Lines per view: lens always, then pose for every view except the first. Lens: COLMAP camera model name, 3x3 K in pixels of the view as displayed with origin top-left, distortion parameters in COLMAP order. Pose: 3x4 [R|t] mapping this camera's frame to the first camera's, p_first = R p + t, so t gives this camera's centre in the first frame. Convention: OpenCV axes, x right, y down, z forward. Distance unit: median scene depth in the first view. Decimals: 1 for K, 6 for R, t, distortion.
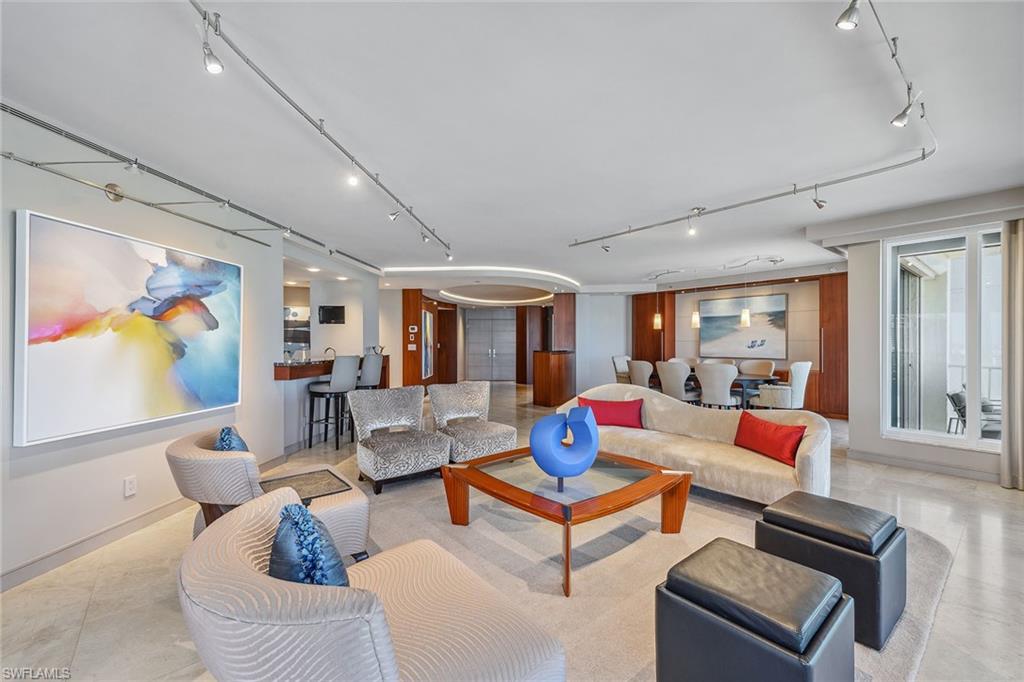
lens RADIAL K [[409.0, 0, 512.3], [0, 409.0, 342.6], [0, 0, 1]] dist [0.008559, -0.000575]
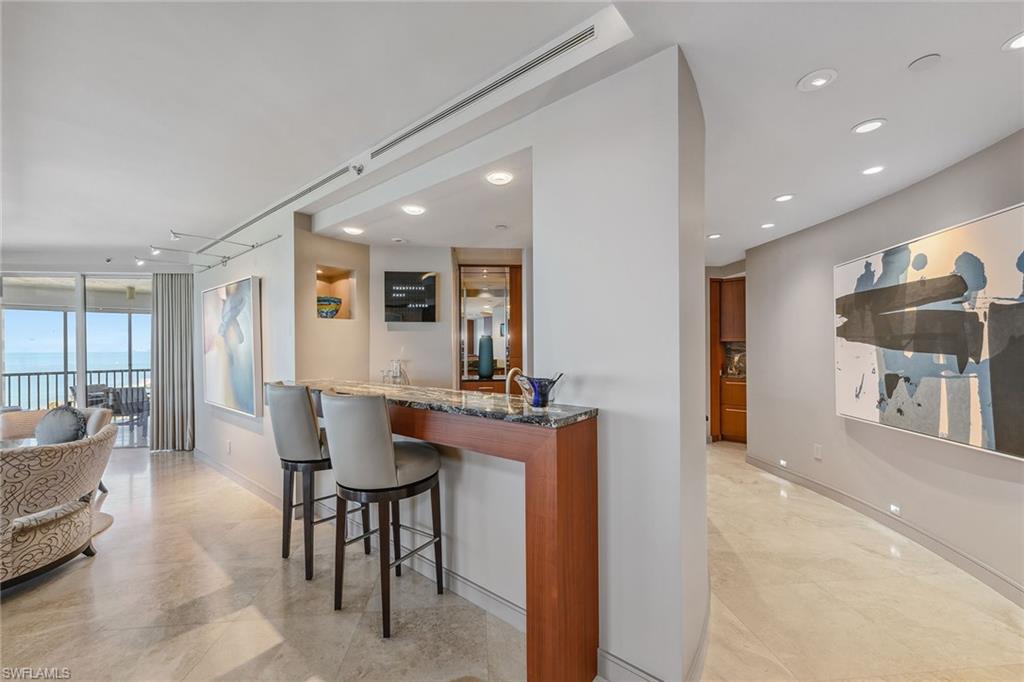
lens RADIAL K [[401.7, 0, 514.5], [0, 401.7, 342.3], [0, 0, 1]] dist [0.002309, 0.000153]
pose [[-0.560965, 0.006405, -0.827815, -0.130739], [0.012658, 0.999920, -0.000840, -0.013791], [0.827743, -0.010950, -0.561001, 1.156809]]
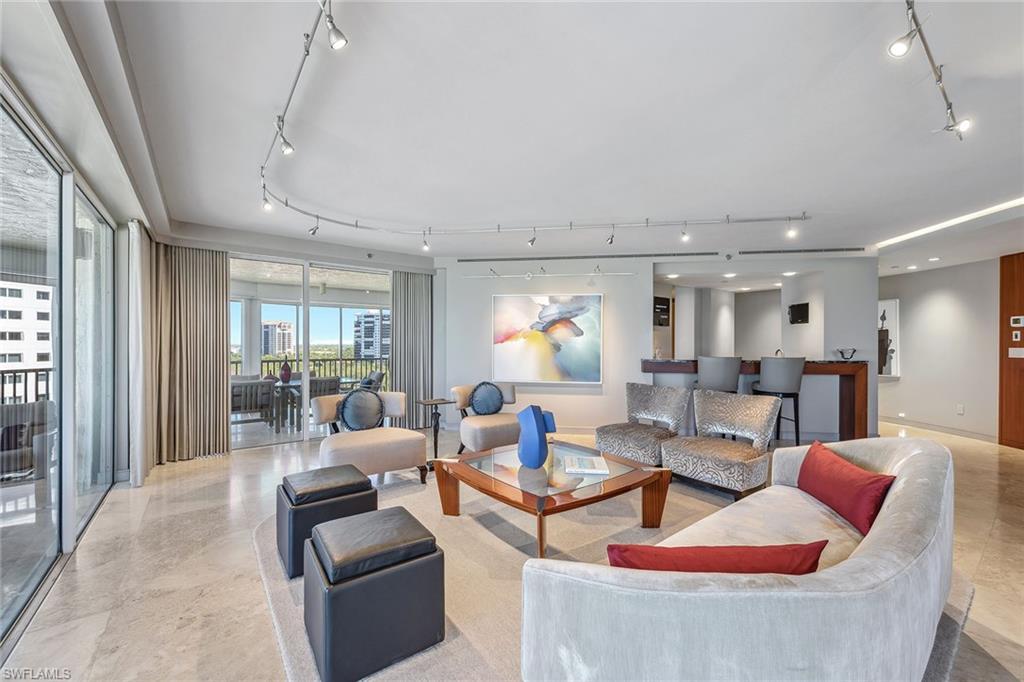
lens RADIAL K [[409.0, 0, 514.4], [0, 409.0, 342.4], [0, 0, 1]] dist [0.008559, -0.000575]
pose [[-0.033664, -0.001597, -0.999432, 0.494834], [-0.003046, 0.999994, -0.001495, -0.001121], [0.999429, 0.002994, -0.033669, 0.400107]]
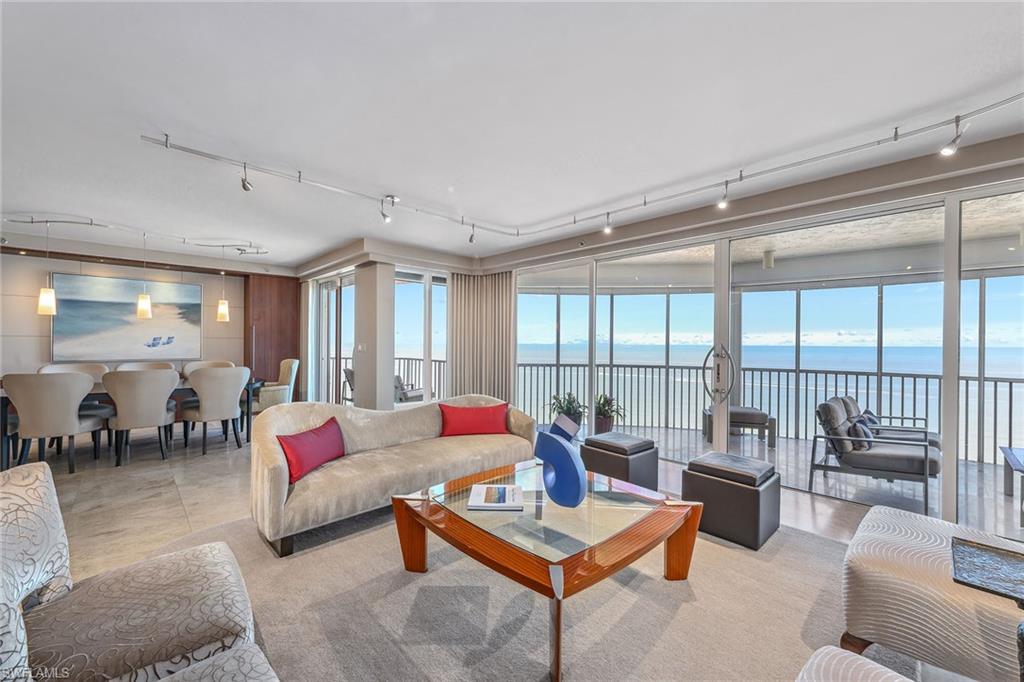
lens RADIAL K [[401.7, 0, 507.8], [0, 401.7, 342.3], [0, 0, 1]] dist [0.002309, 0.000153]
pose [[-0.057005, -0.000297, 0.998374, -0.293715], [-0.009022, 0.999959, -0.000218, -0.001757], [-0.998333, -0.009020, -0.057005, 0.498257]]
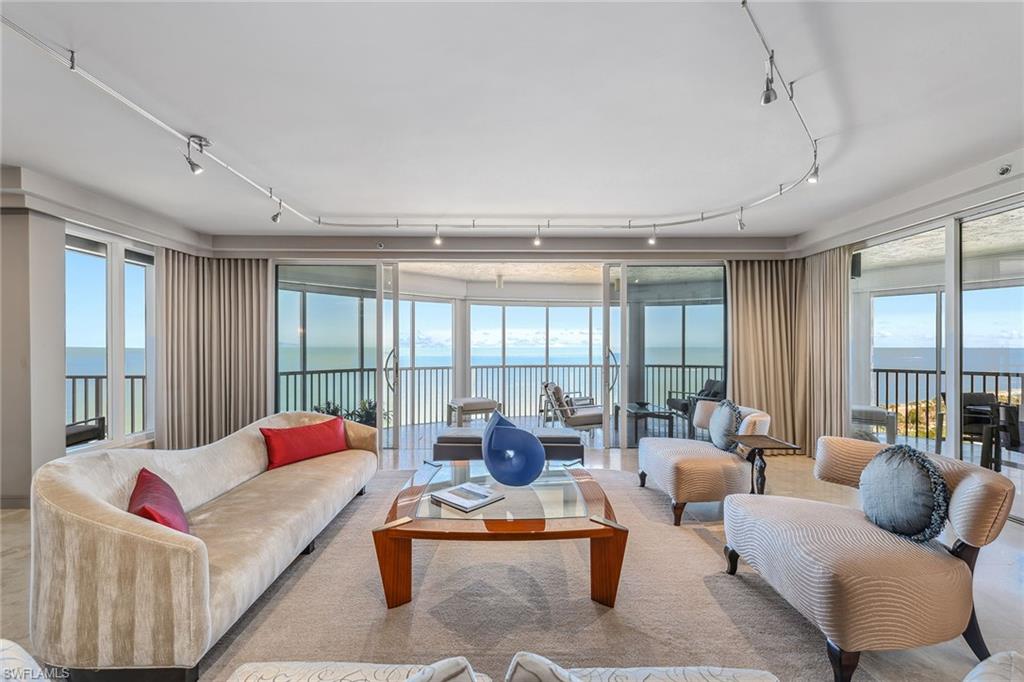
lens RADIAL K [[409.0, 0, 507.8], [0, 409.0, 346.0], [0, 0, 1]] dist [0.008559, -0.000575]
pose [[-0.775723, 0.002630, 0.631069, -0.201411], [0.001553, 0.999996, -0.002258, -0.001660], [-0.631072, -0.000771, -0.775724, 0.760137]]
